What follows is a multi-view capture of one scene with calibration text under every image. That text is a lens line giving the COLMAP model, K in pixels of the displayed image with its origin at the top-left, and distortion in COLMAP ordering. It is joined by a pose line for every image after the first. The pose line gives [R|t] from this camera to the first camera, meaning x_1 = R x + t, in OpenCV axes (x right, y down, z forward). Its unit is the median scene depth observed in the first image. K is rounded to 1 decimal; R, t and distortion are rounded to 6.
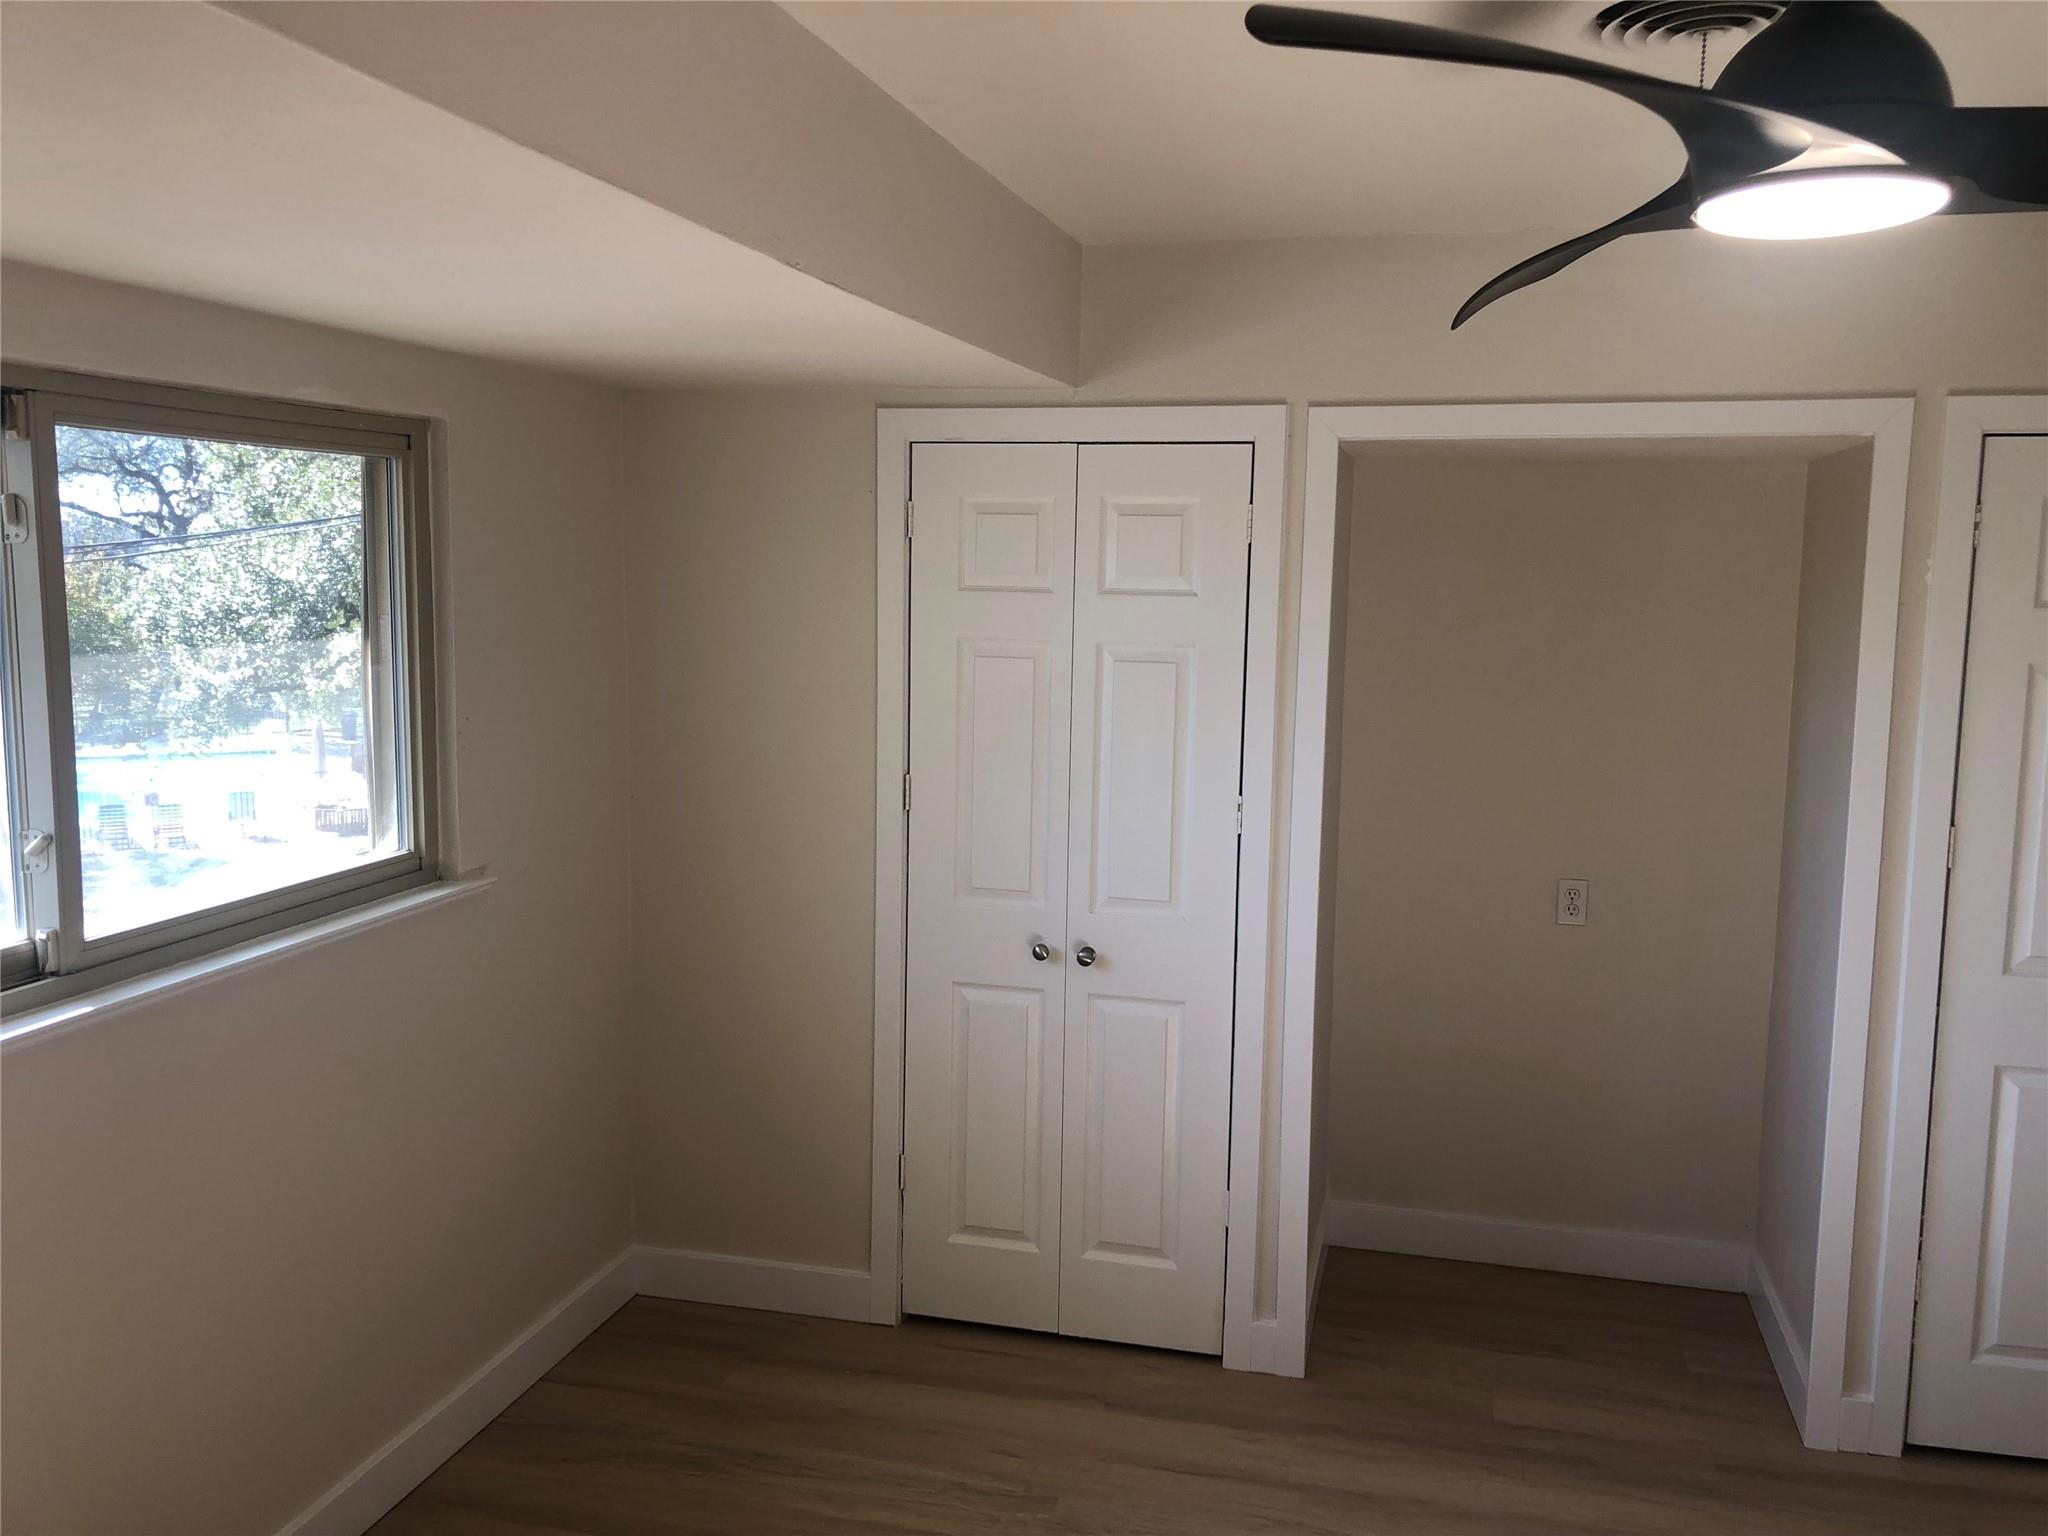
lens RADIAL K [[1705.1, 0, 1024.0], [0, 1705.1, 768.0], [0, 0, 1]] dist [0.030945, -0.019101]
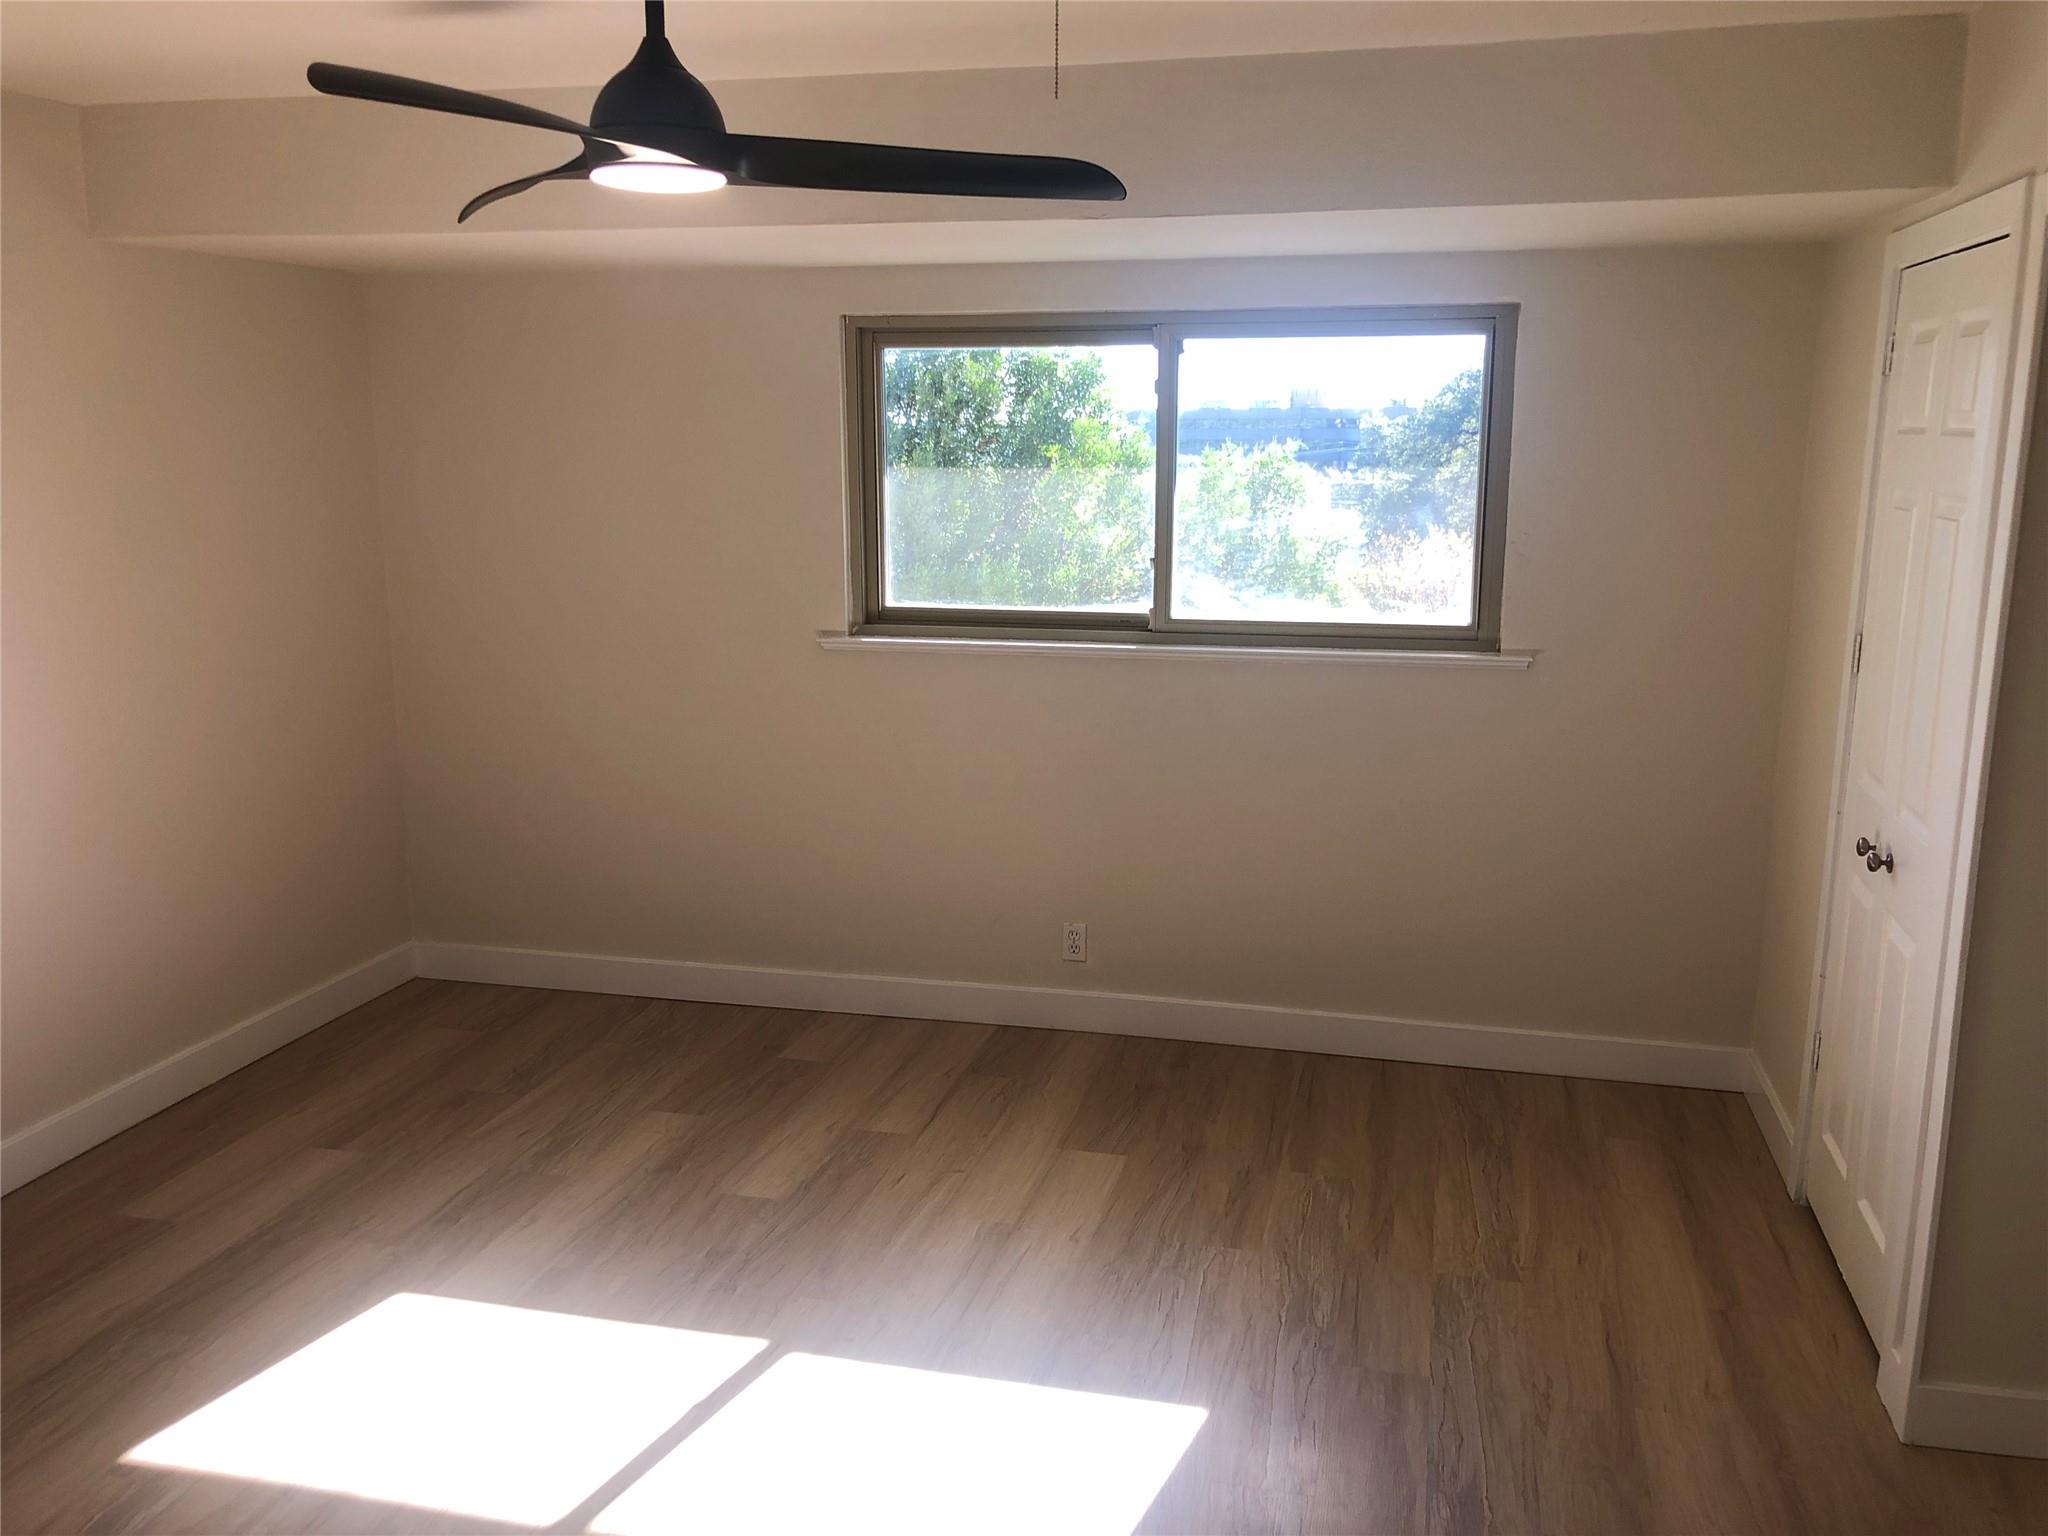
lens RADIAL K [[1705.1, 0, 1024.0], [0, 1705.1, 768.0], [0, 0, 1]] dist [0.030945, -0.019101]
pose [[0.017741, 0.190578, -0.981512, 0.886753], [-0.123261, 0.974595, 0.187007, -0.044778], [0.992216, 0.117664, 0.040782, 0.537168]]
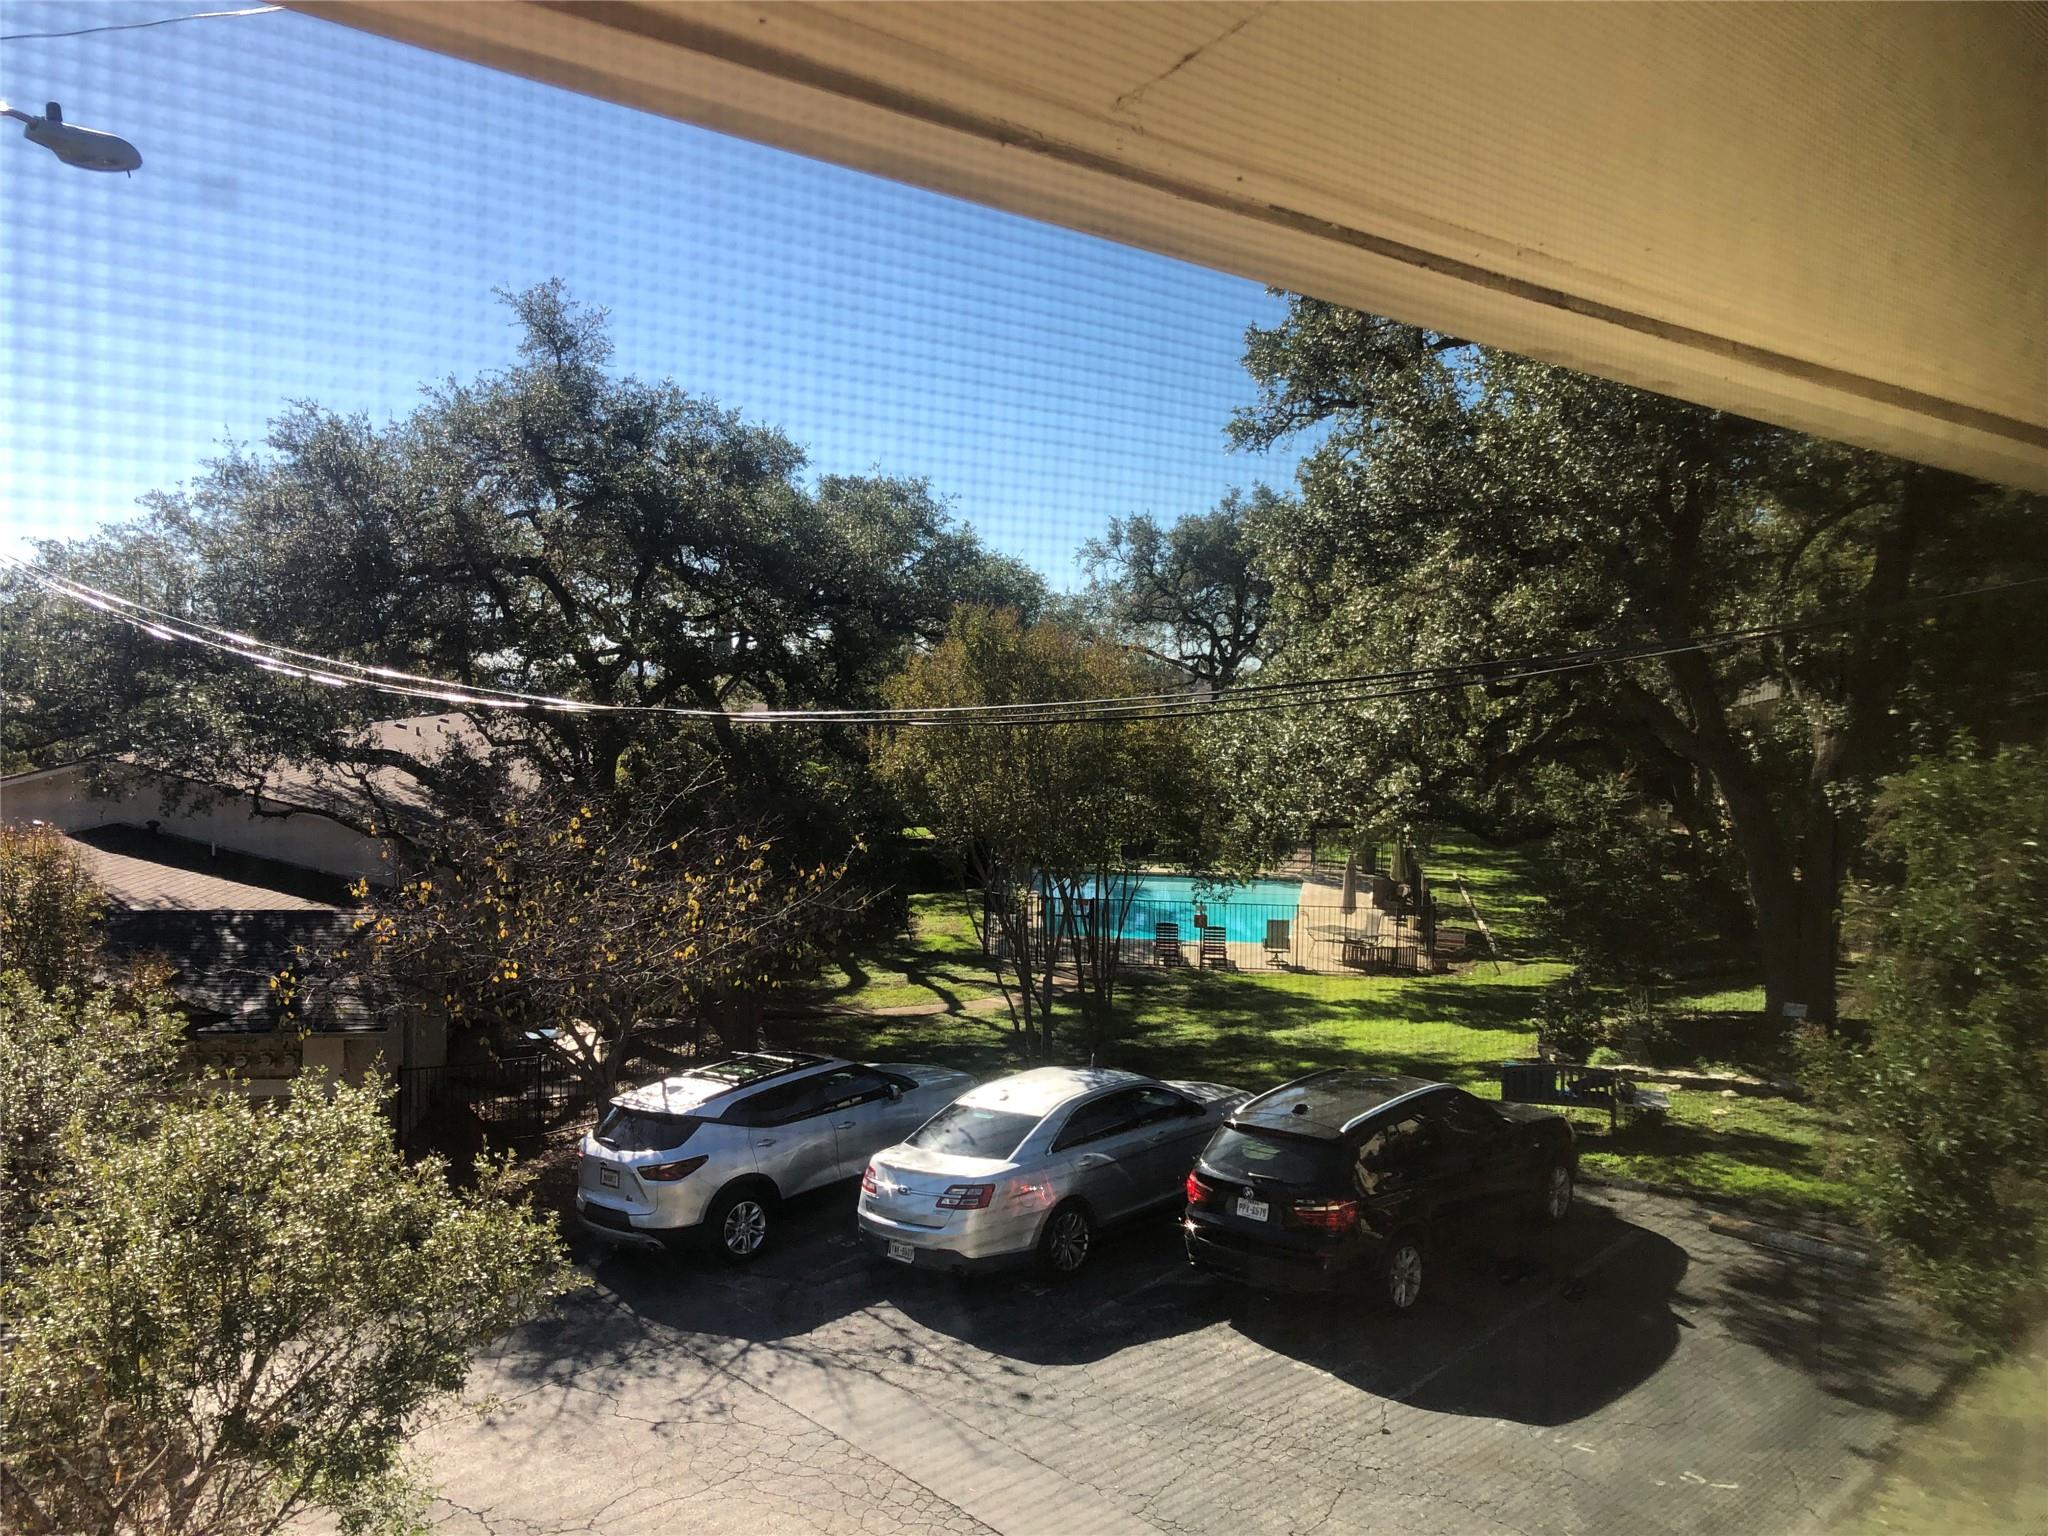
lens RADIAL K [[1705.1, 0, 1024.0], [0, 1705.1, 768.0], [0, 0, 1]] dist [0.030945, -0.019101]
pose [[0.843094, 0.033524, -0.536721, -0.060179], [-0.077242, 0.995255, -0.059170, -0.008426], [0.532190, 0.091343, 0.841683, 0.072169]]
